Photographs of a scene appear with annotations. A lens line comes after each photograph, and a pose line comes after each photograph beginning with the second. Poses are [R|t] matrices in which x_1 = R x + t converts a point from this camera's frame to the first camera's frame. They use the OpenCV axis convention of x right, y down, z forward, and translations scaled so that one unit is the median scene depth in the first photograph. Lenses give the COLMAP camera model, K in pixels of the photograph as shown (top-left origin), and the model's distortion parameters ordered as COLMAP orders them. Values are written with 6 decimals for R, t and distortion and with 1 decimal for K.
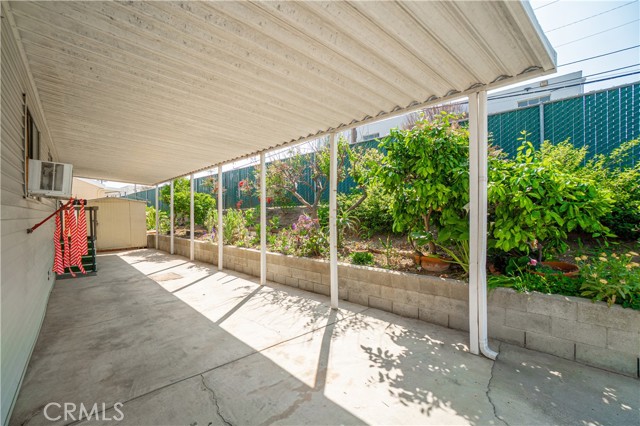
lens RADIAL K [[290.0, 0, 307.7], [0, 290.0, 215.5], [0, 0, 1]] dist [-0.031529, 0.000788]
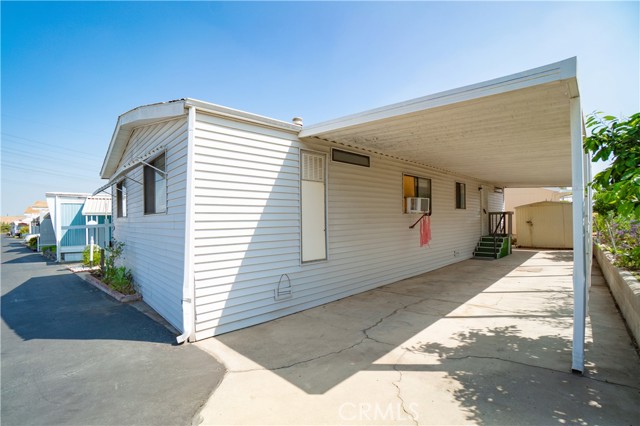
lens RADIAL K [[290.0, 0, 307.7], [0, 290.0, 215.5], [0, 0, 1]] dist [-0.031529, 0.000788]
pose [[0.021705, -0.012280, -0.999689, 1.489631], [0.006789, 0.999903, -0.012135, -0.021692], [0.999741, -0.006524, 0.021786, 0.070760]]
